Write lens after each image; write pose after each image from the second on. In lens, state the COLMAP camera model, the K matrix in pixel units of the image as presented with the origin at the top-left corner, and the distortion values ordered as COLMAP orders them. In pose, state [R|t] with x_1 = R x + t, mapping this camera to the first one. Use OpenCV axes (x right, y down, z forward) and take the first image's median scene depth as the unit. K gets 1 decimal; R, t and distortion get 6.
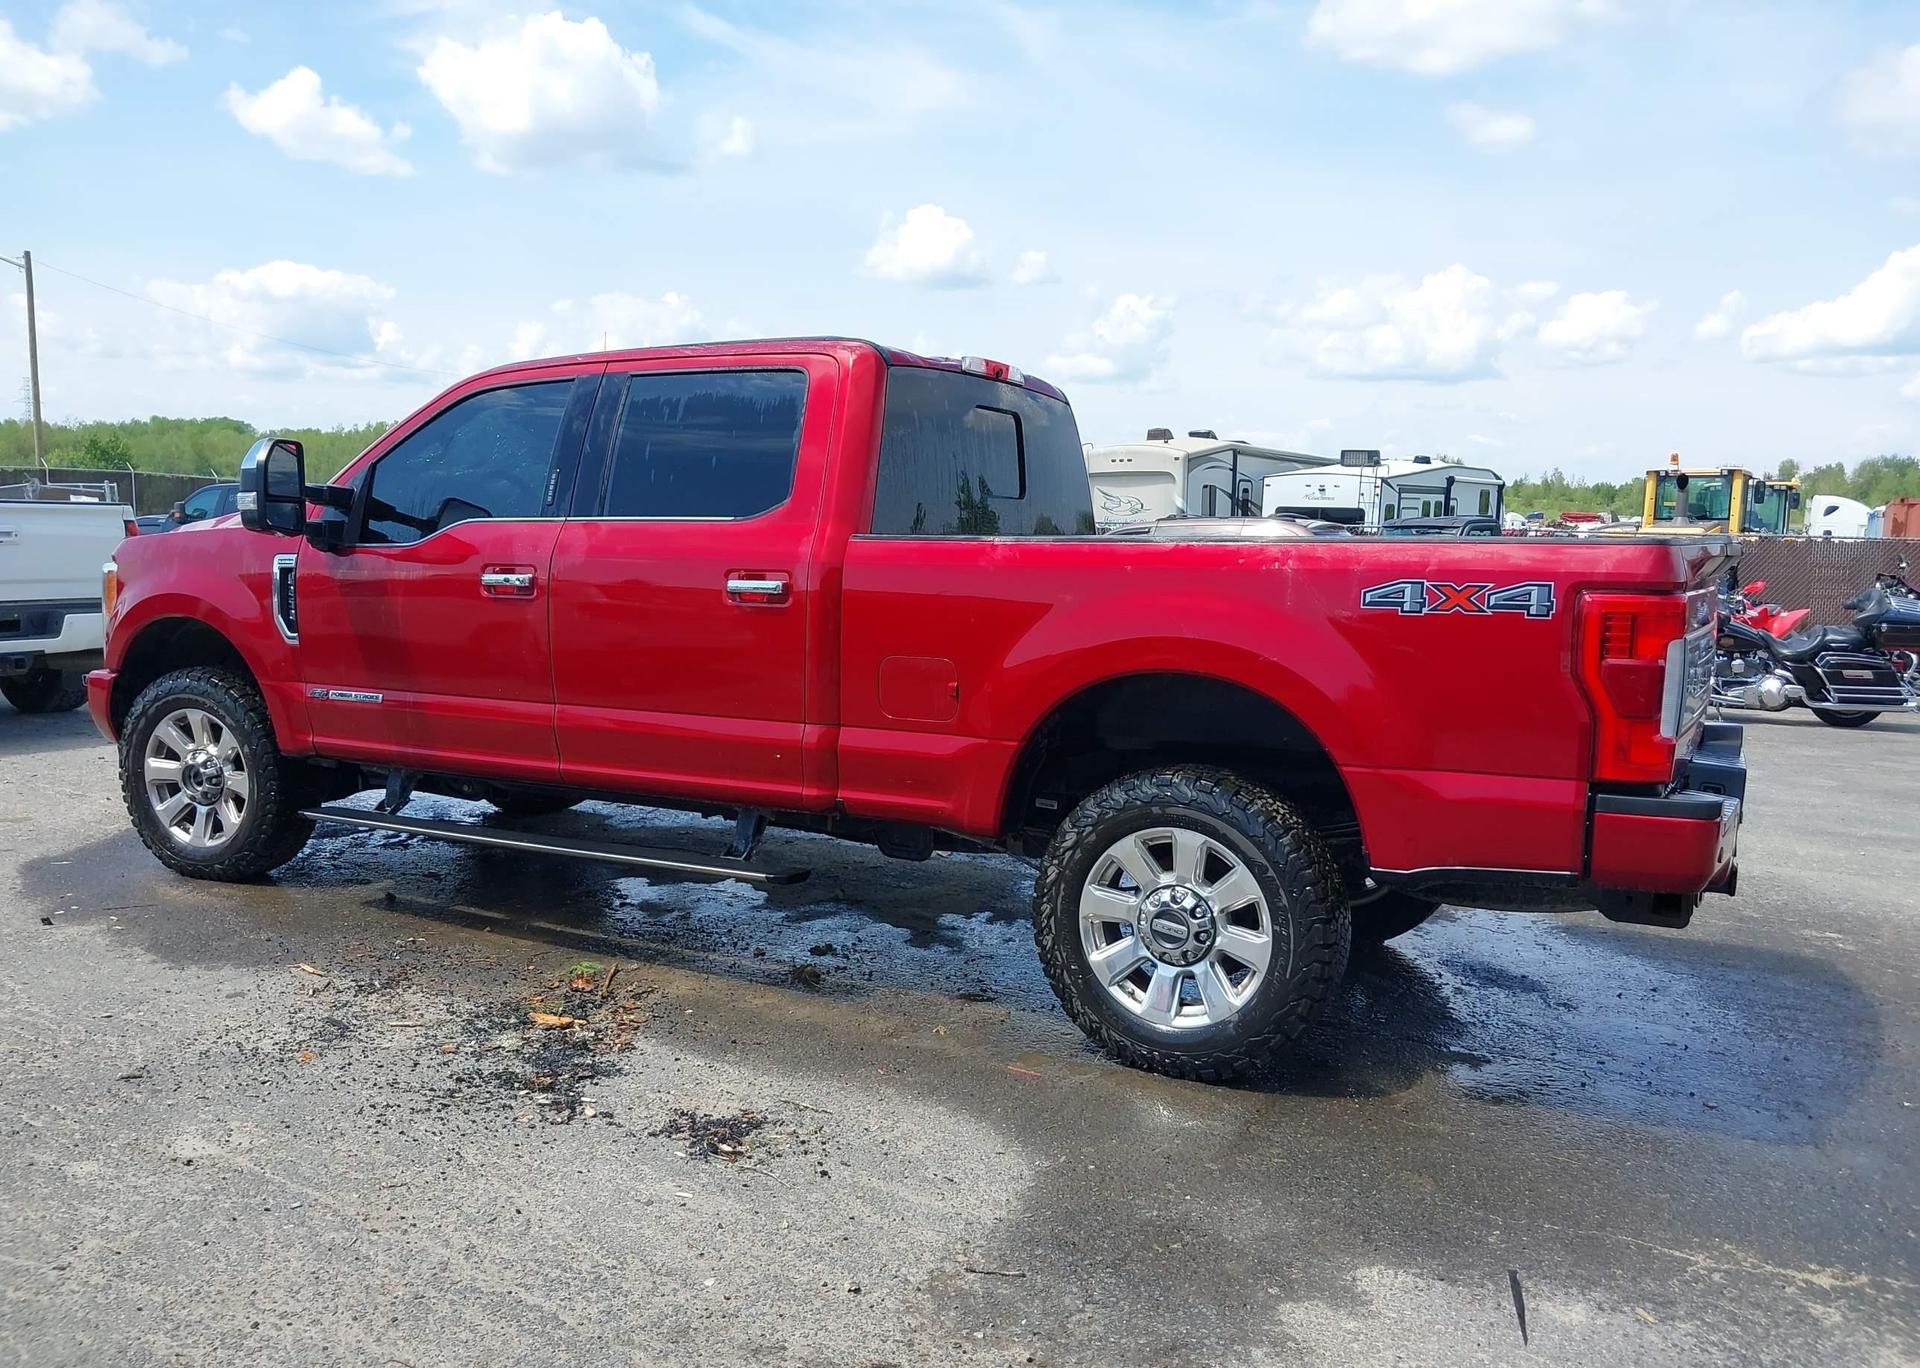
lens RADIAL K [[1487.8, 0, 990.9], [0, 1487.8, 752.5], [0, 0, 1]] dist [0.044222, -0.057865]
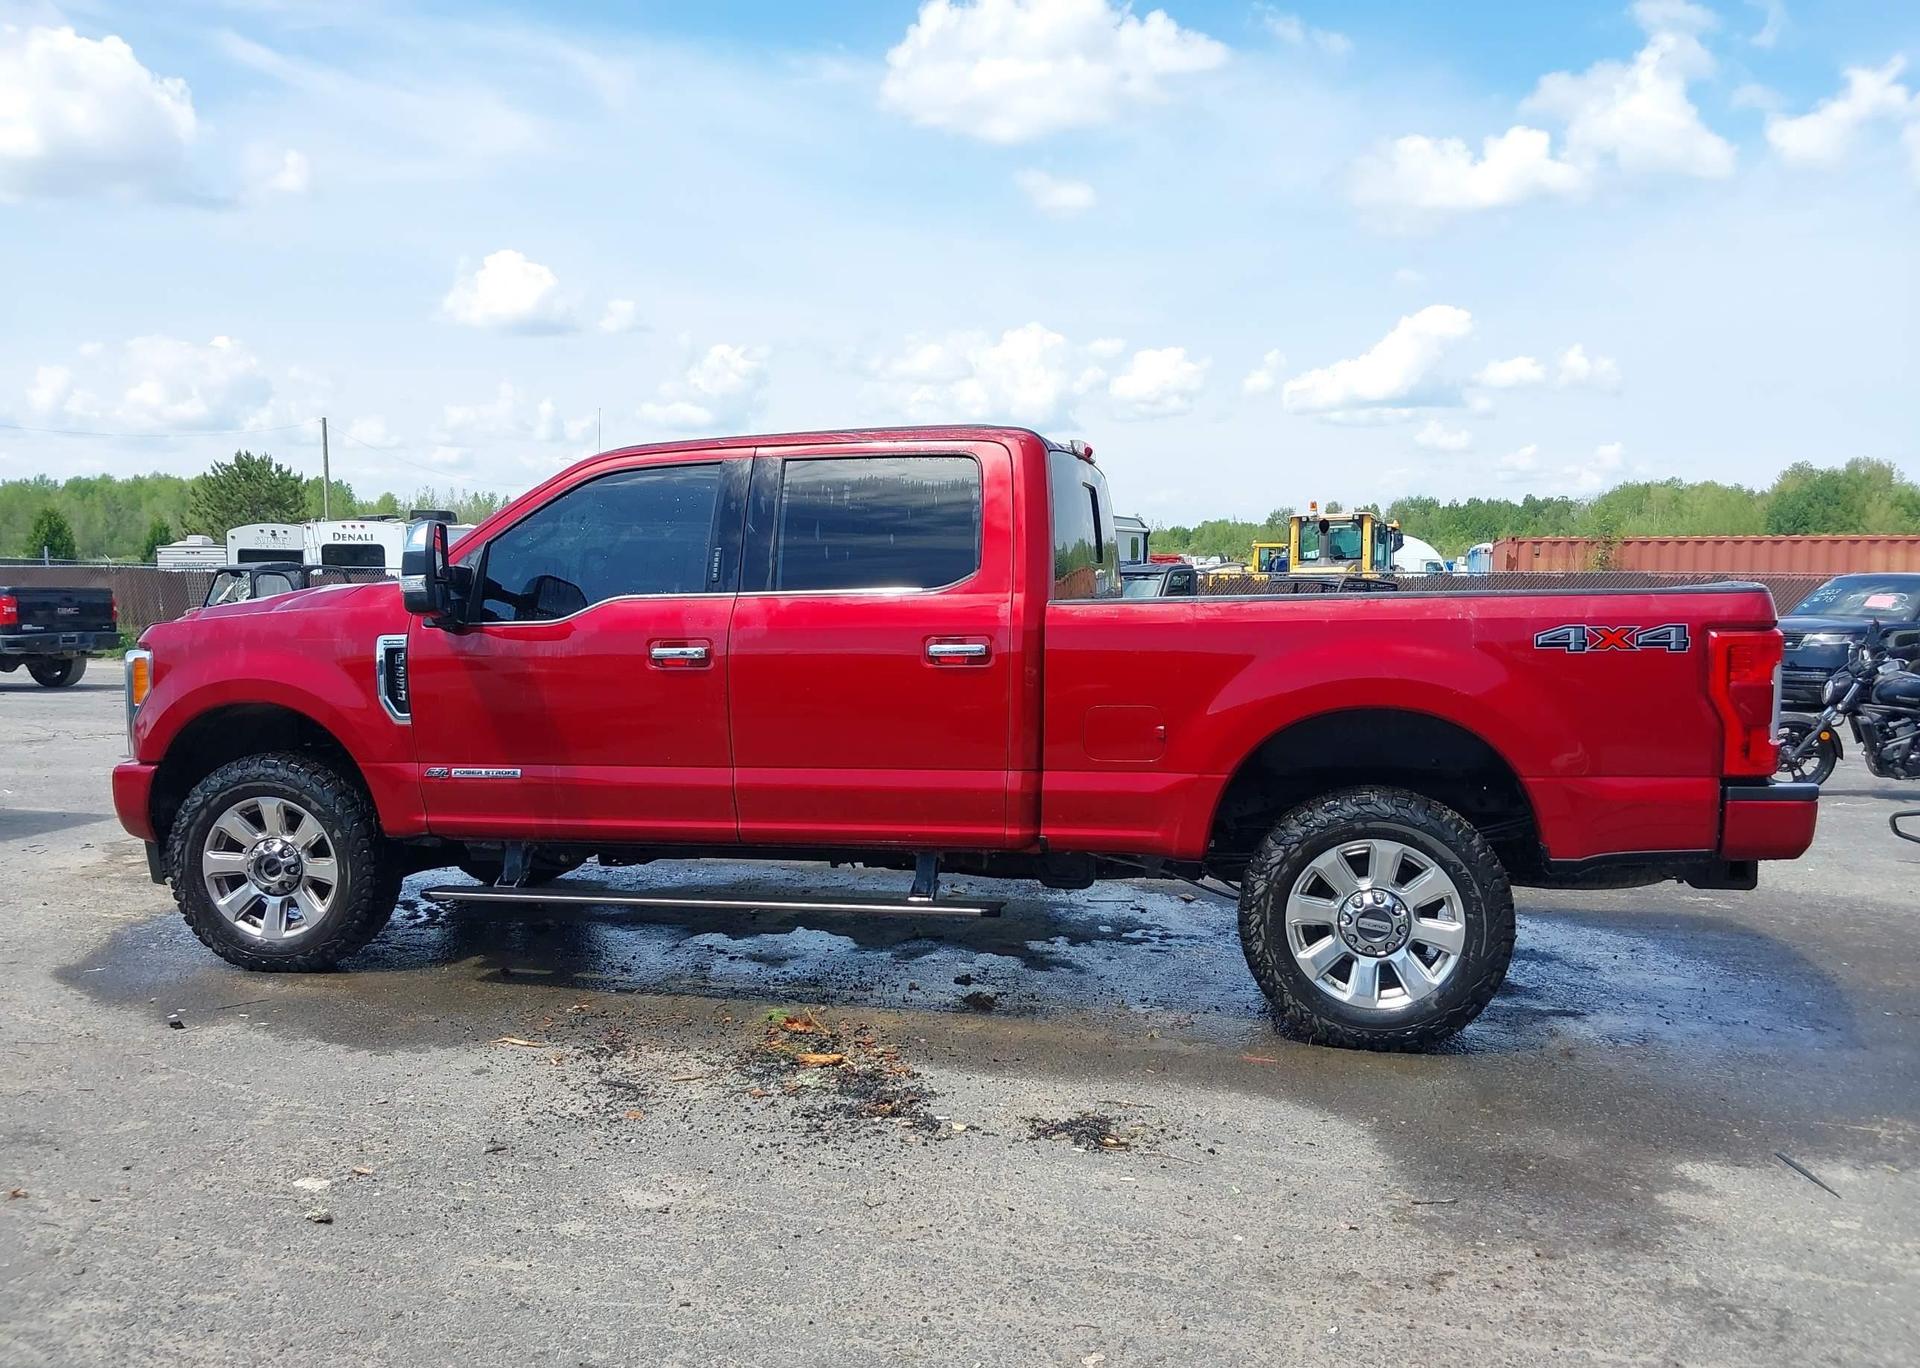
lens RADIAL K [[1475.7, 0, 982.1], [0, 1475.7, 760.8], [0, 0, 1]] dist [0.063783, -0.115983]
pose [[0.968660, -0.055400, 0.242135, -0.379684], [0.061465, 0.997955, -0.017559, -0.008456], [-0.240667, 0.031891, 0.970084, -0.059399]]
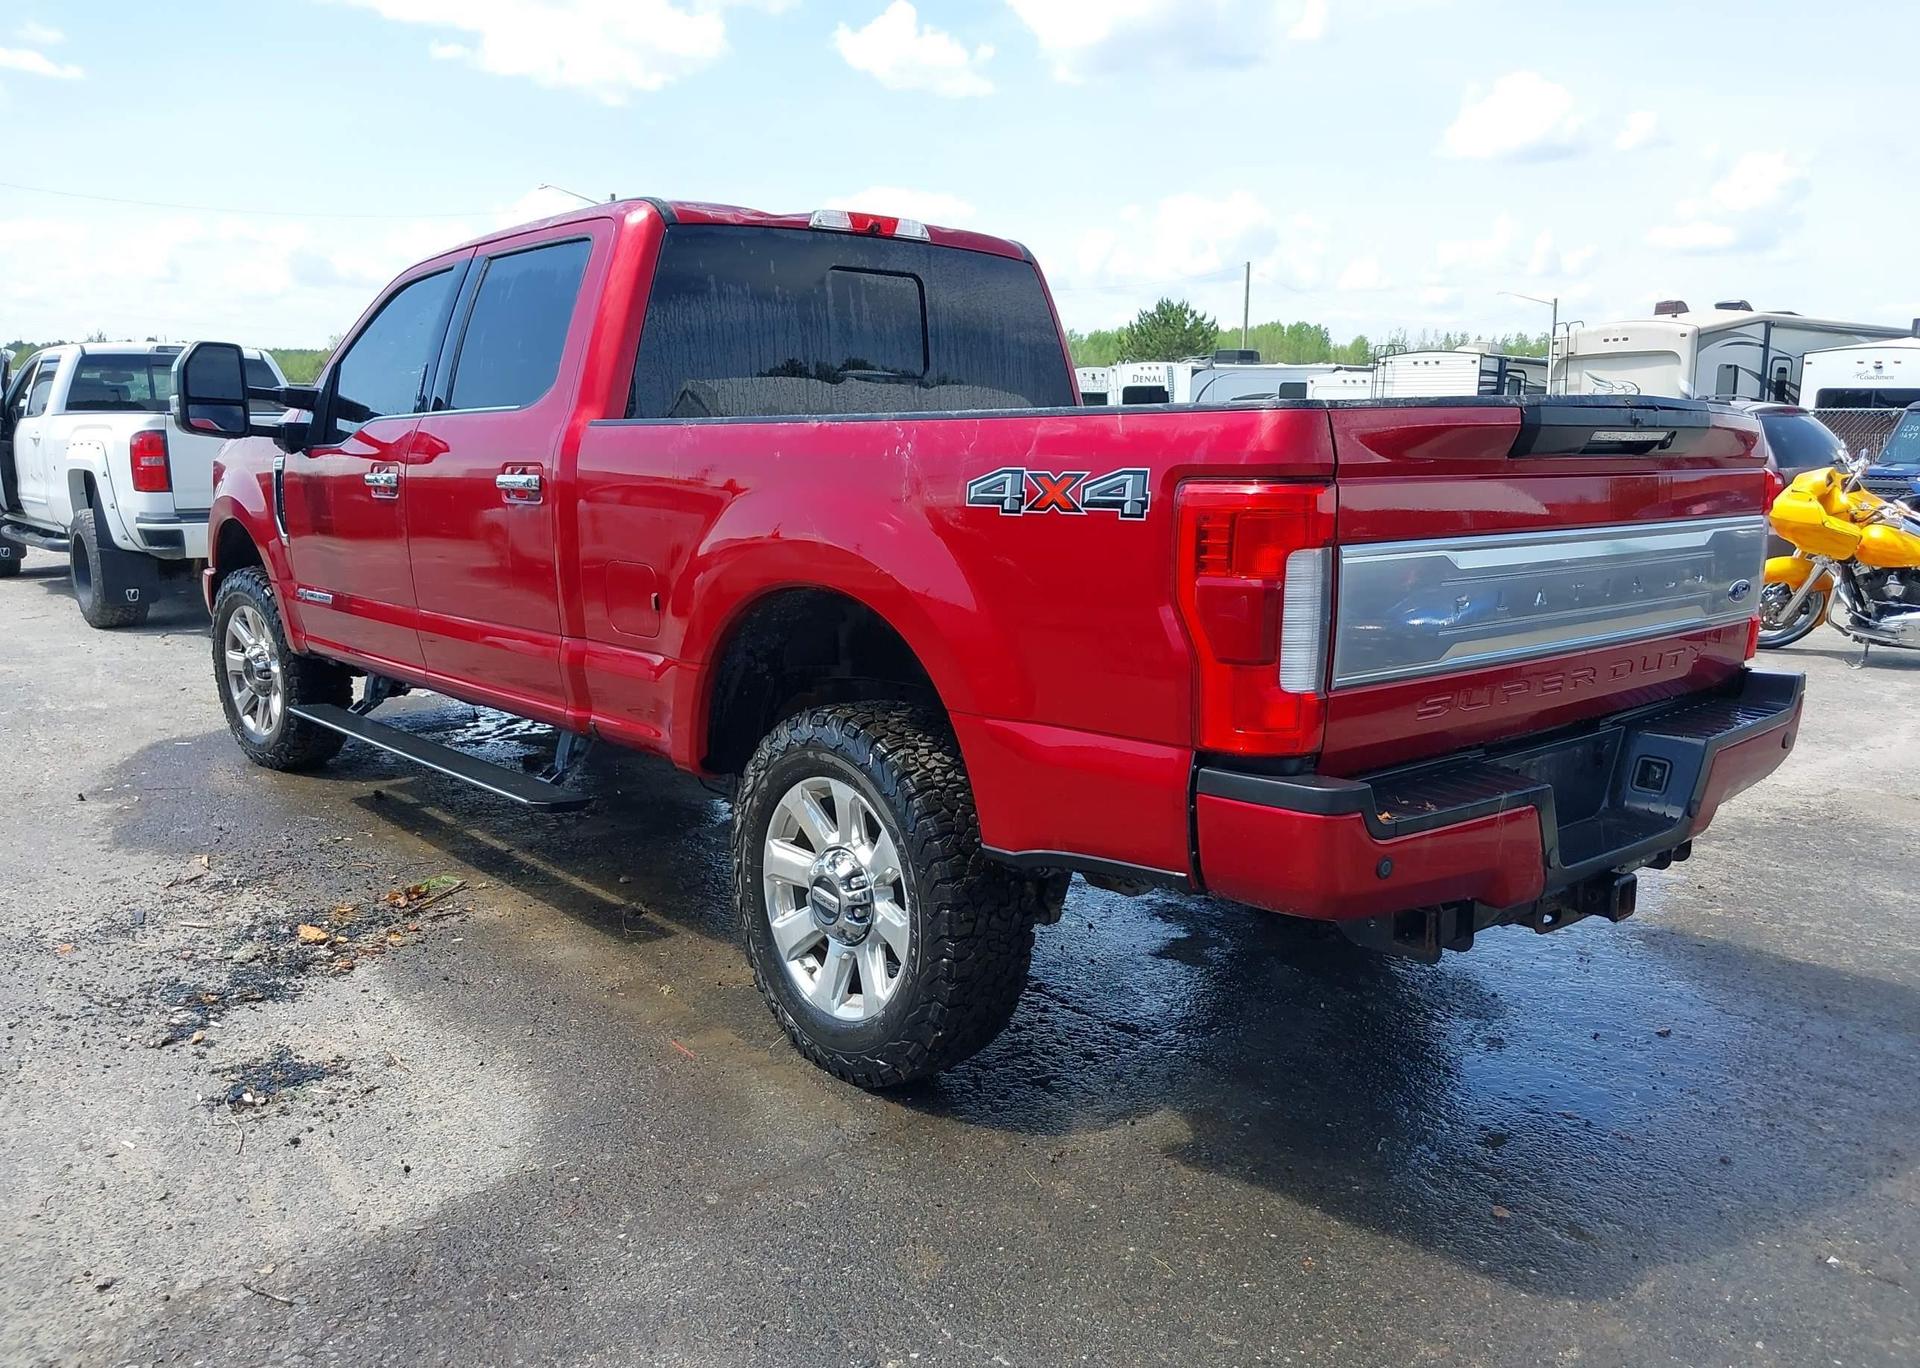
lens RADIAL K [[1487.1, 0, 983.8], [0, 1487.1, 754.2], [0, 0, 1]] dist [0.084069, -0.145307]
pose [[0.936730, 0.054596, -0.345770, 0.399041], [-0.032520, 0.997063, 0.069331, -0.017997], [0.348540, -0.053700, 0.935754, 0.217210]]
